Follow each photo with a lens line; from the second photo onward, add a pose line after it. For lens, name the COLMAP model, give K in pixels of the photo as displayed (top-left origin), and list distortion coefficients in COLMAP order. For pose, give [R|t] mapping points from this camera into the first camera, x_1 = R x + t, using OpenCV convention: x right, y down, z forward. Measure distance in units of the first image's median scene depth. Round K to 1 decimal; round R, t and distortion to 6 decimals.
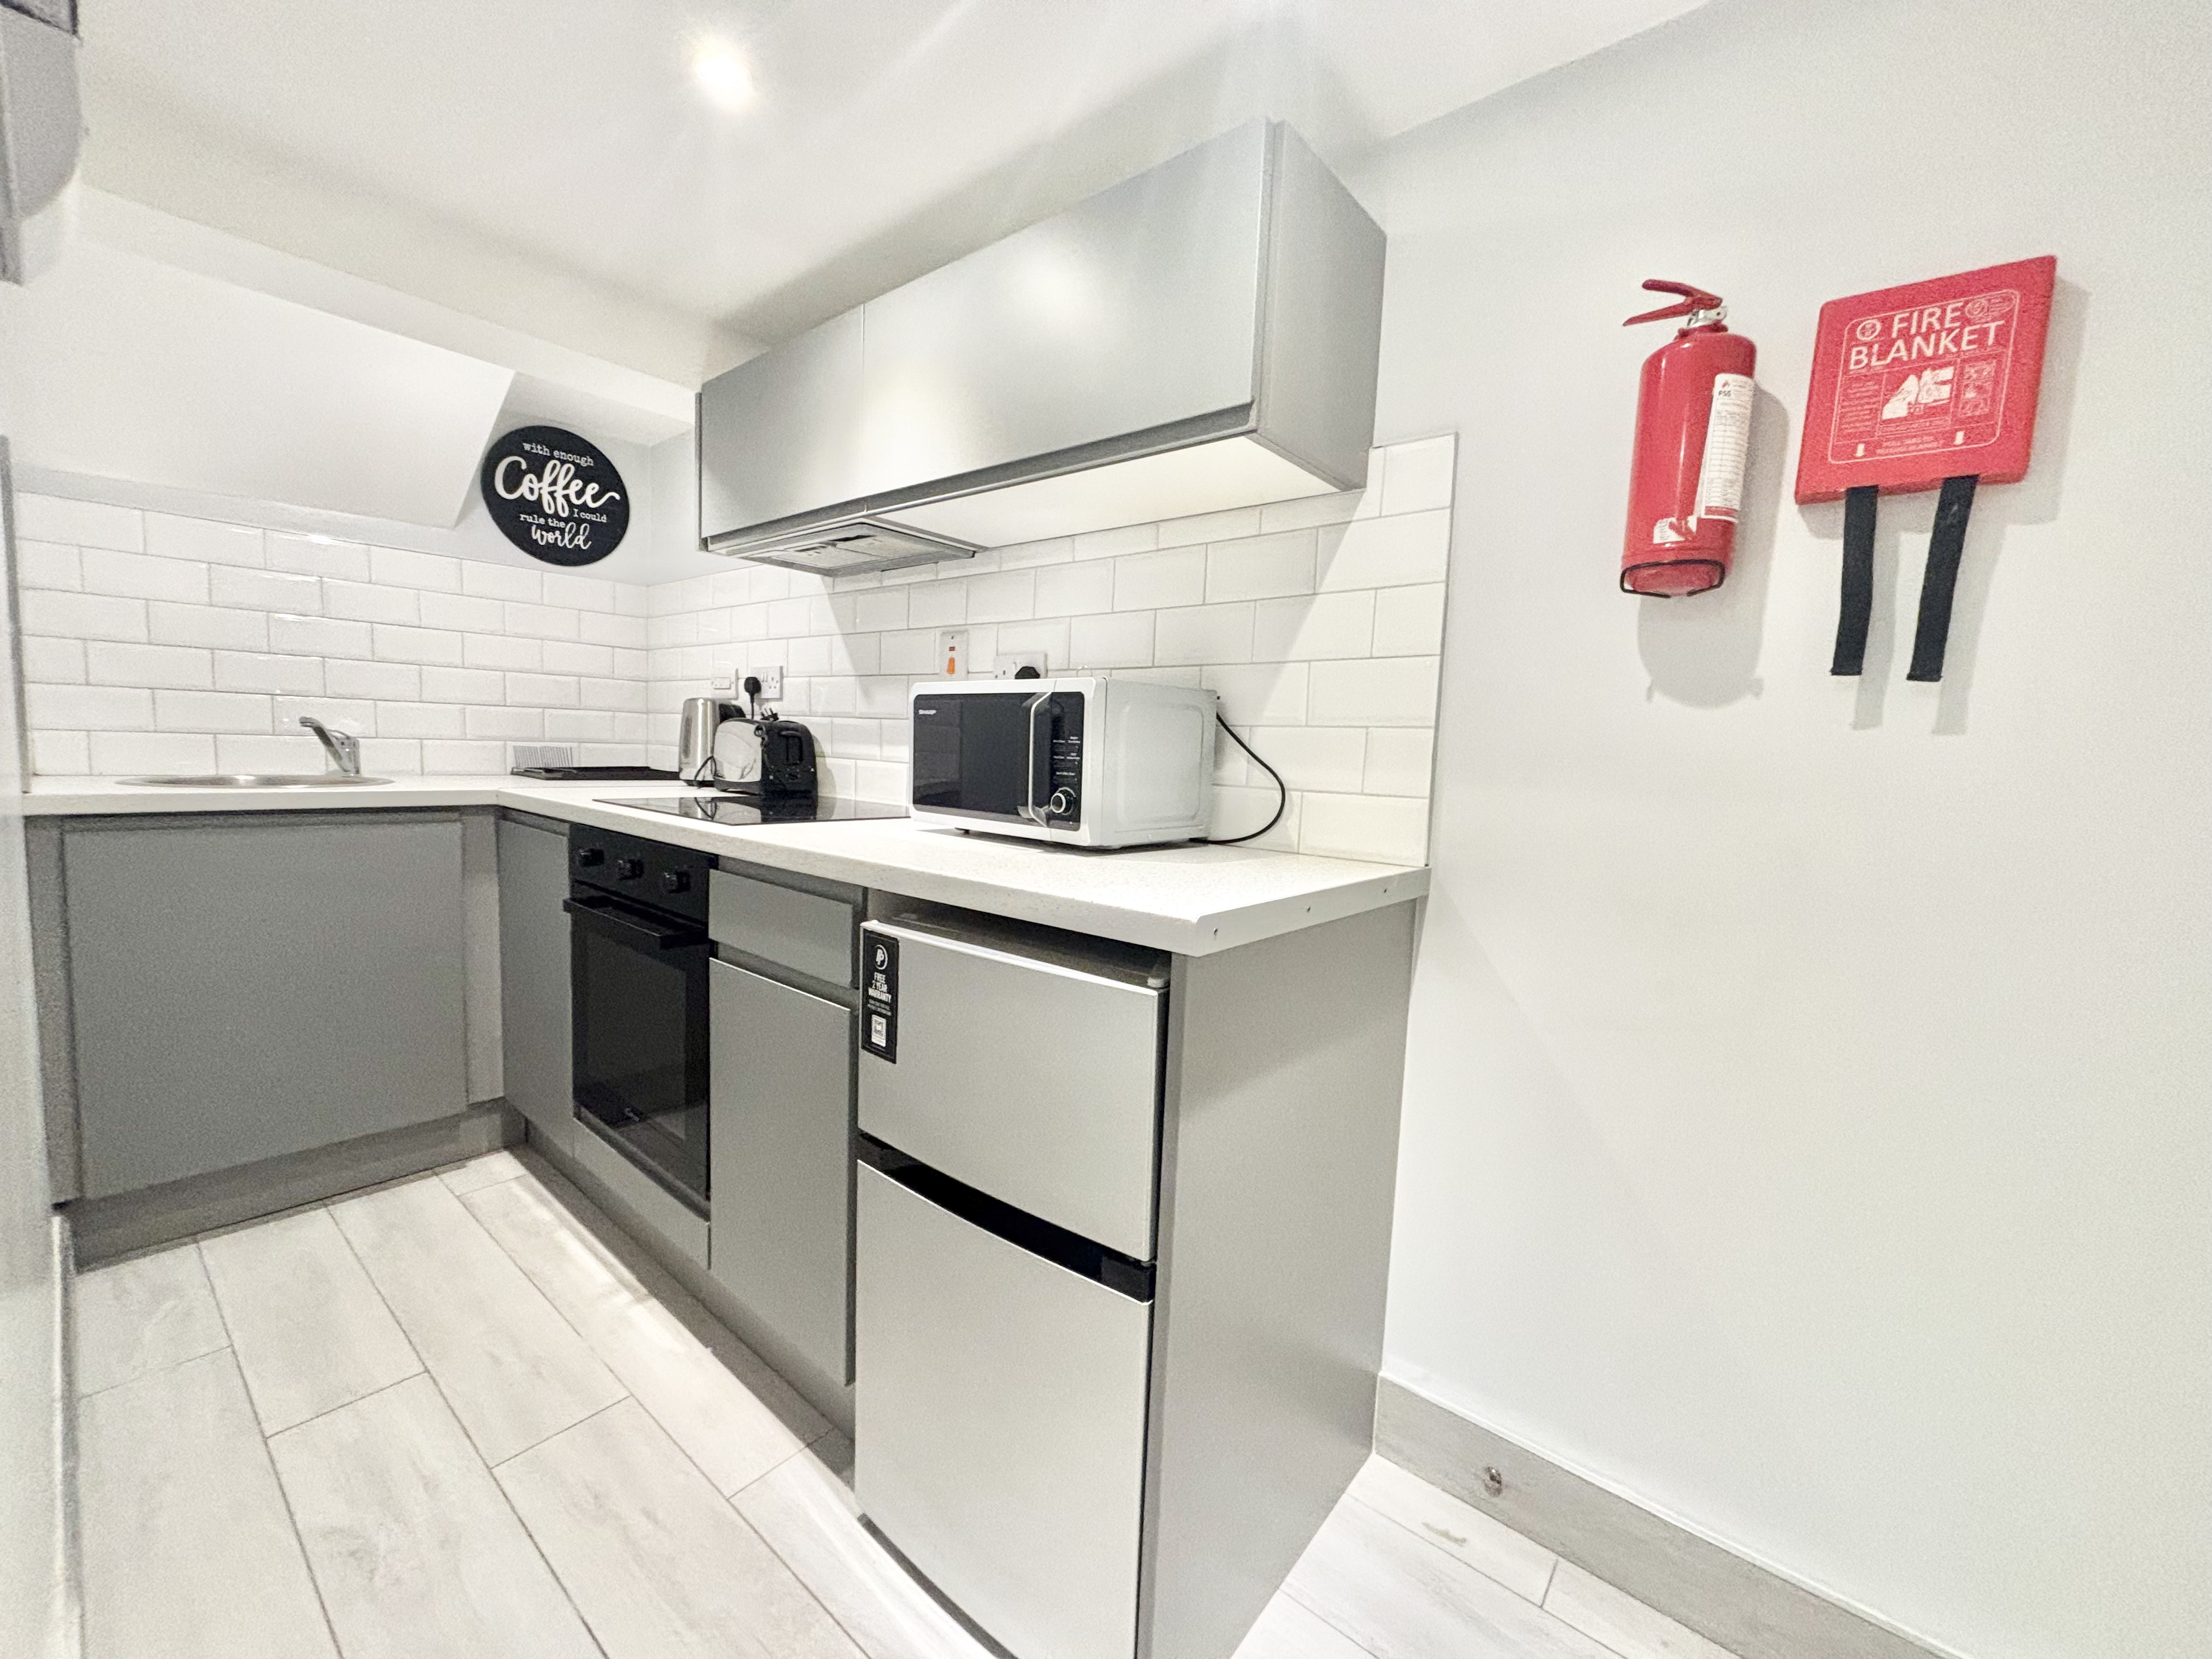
lens RADIAL K [[876.6, 0, 1106.8], [0, 876.6, 830.9], [0, 0, 1]] dist [-0.012094, 0.001427]
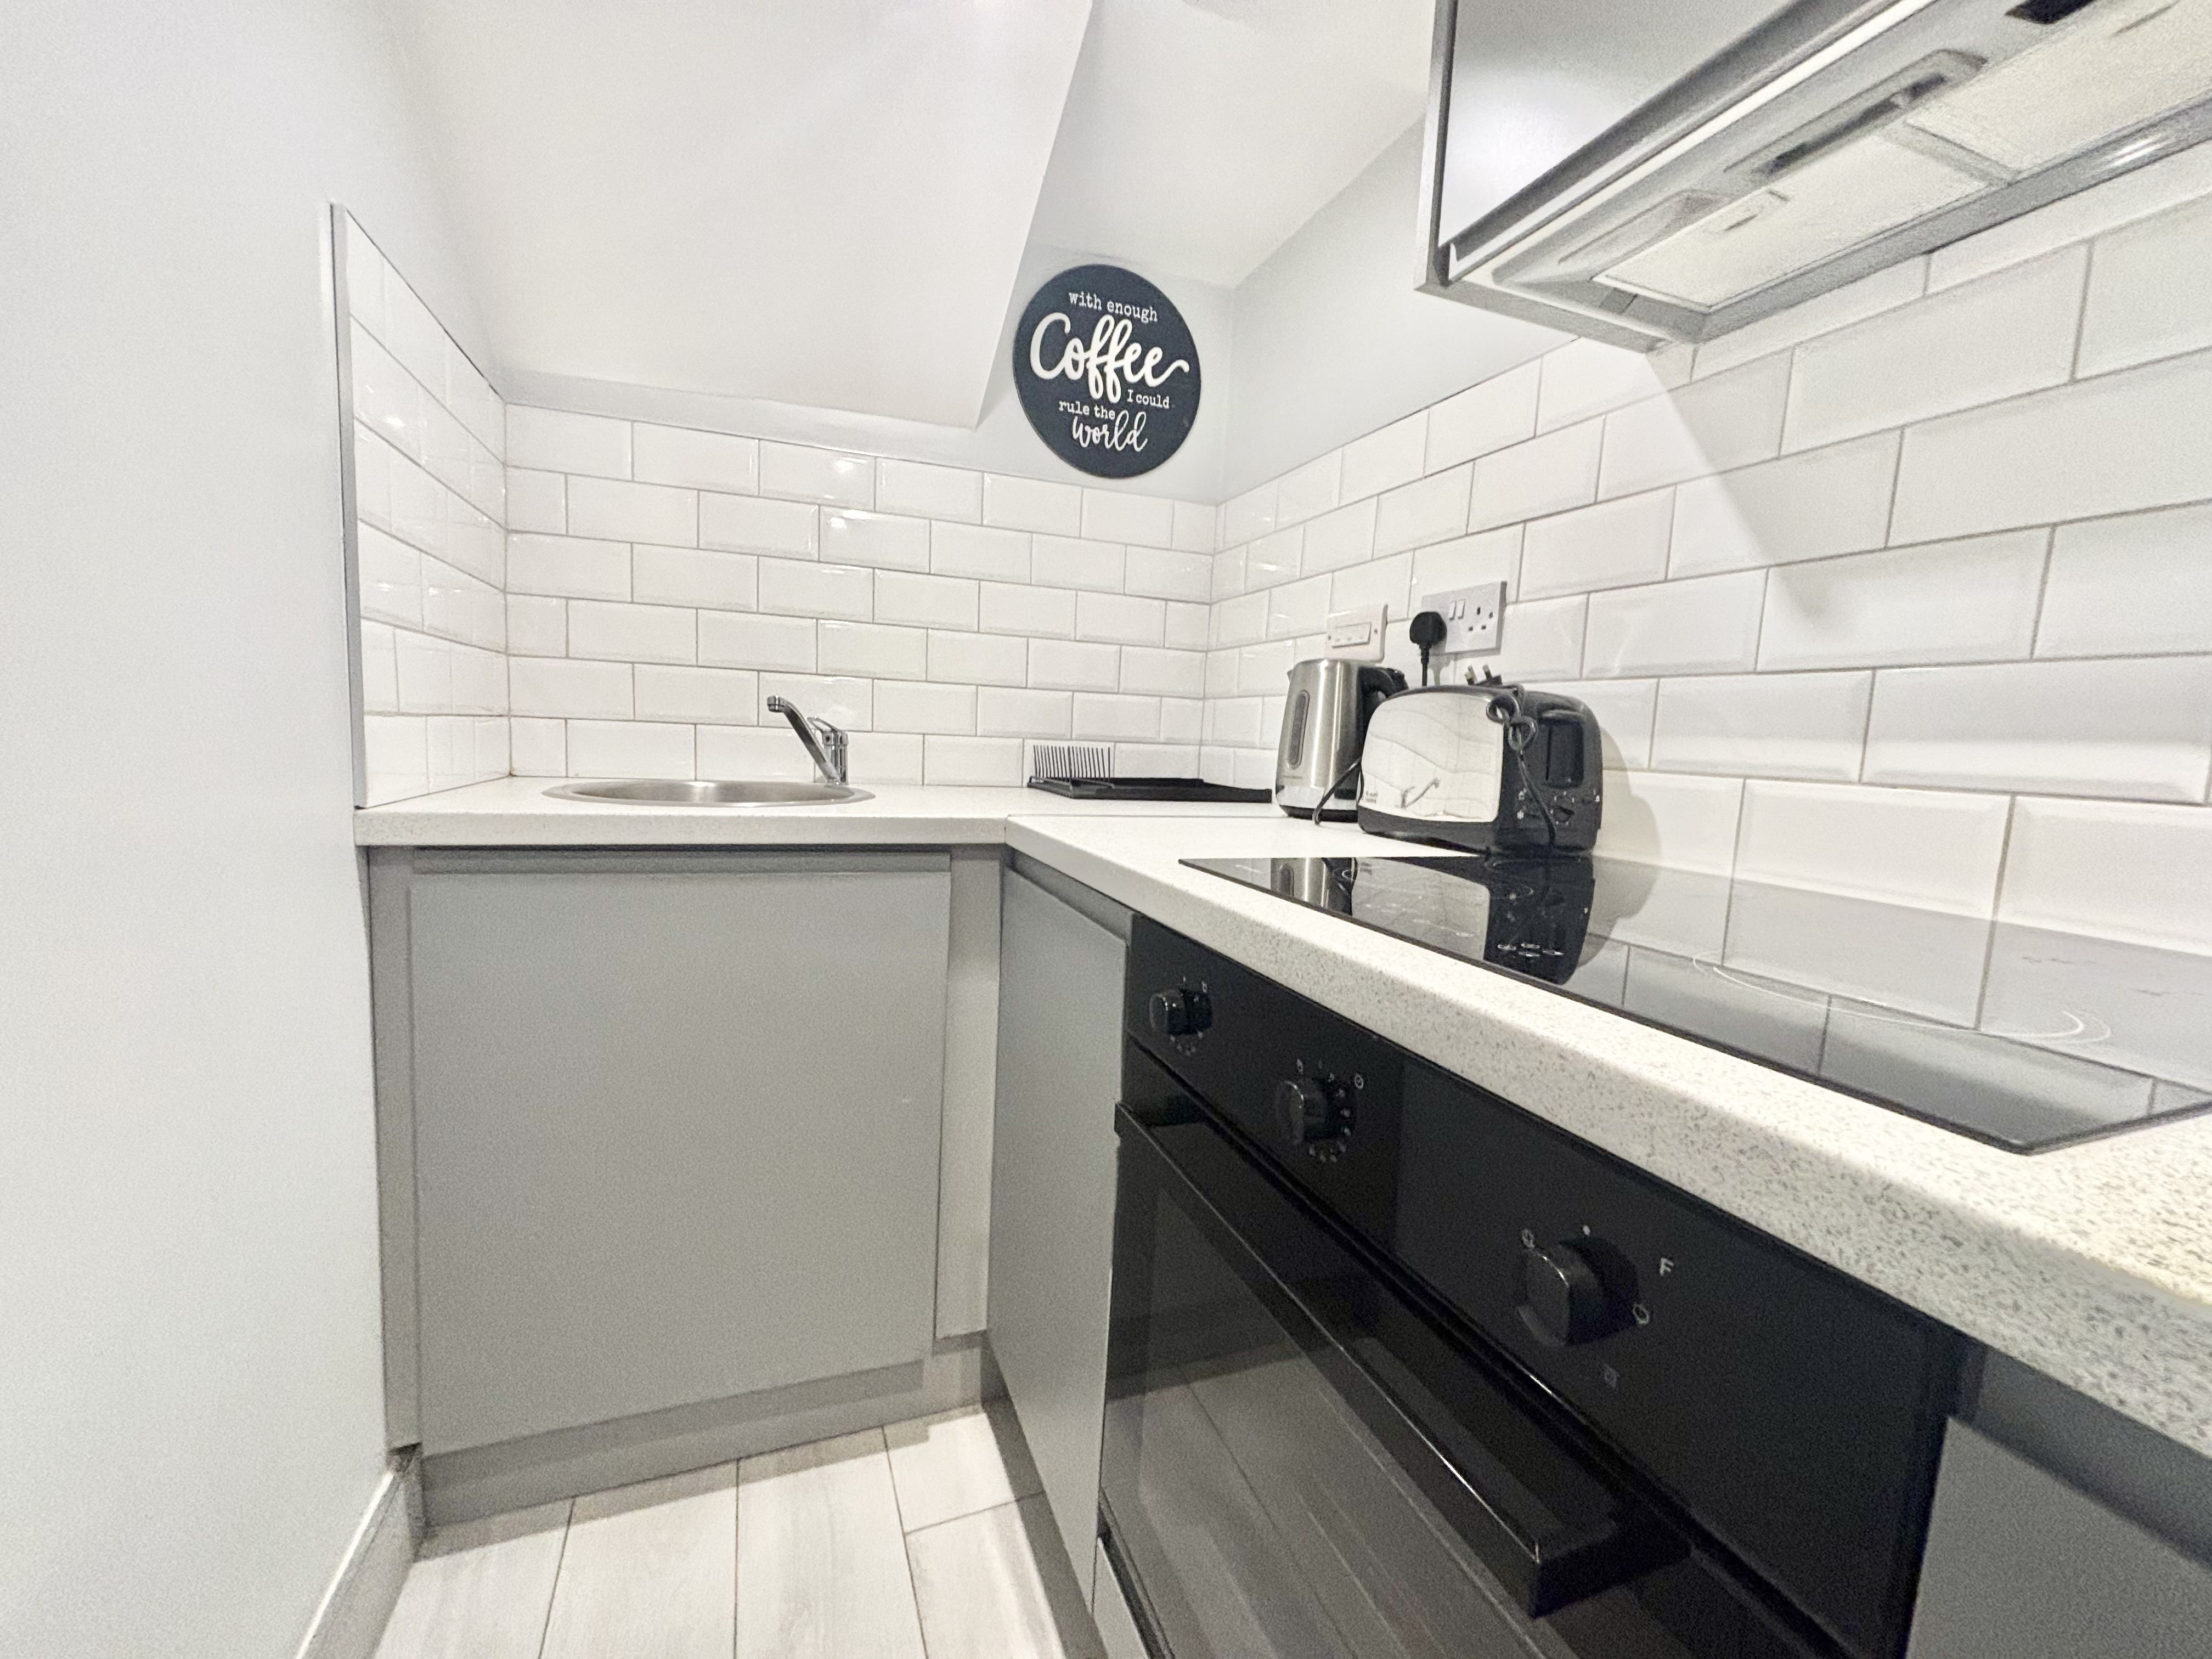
lens RADIAL K [[876.6, 0, 1097.2], [0, 876.6, 828.4], [0, 0, 1]] dist [-0.012094, 0.001427]
pose [[0.868143, 0.048899, -0.493899, -0.312271], [-0.056331, 0.998412, -0.000165, -0.037536], [0.493107, 0.027965, 0.869519, 0.456191]]
